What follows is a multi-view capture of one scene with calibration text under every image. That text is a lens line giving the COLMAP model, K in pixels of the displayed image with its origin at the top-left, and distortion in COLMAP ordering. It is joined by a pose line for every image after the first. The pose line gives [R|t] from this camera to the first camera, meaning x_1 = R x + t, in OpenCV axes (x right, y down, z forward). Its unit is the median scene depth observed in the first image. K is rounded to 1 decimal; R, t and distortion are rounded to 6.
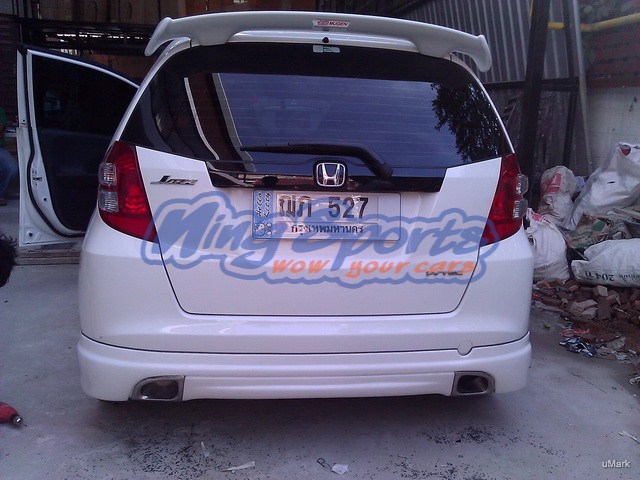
lens RADIAL K [[633.0, 0, 320.6], [0, 633.0, 240.2], [0, 0, 1]] dist [0.009202, 0.000000]
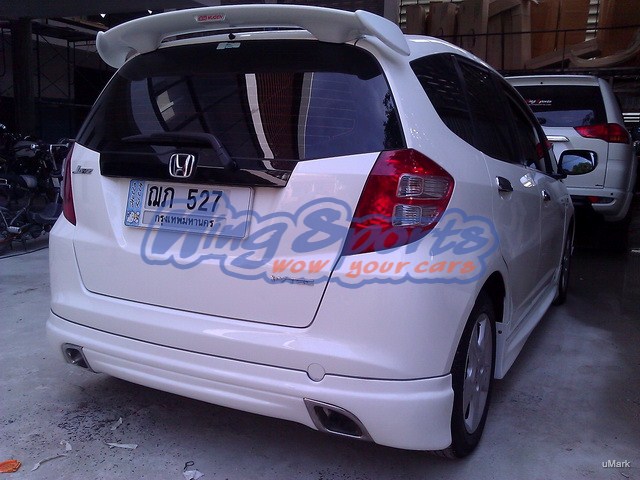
lens RADIAL K [[633.0, 0, 319.6], [0, 633.0, 241.7], [0, 0, 1]] dist [0.009202, 0.000000]
pose [[0.823949, 0.069919, -0.562334, 0.717358], [-0.111952, 0.992885, -0.040582, 0.029897], [0.555495, 0.096392, 0.825914, 0.288841]]
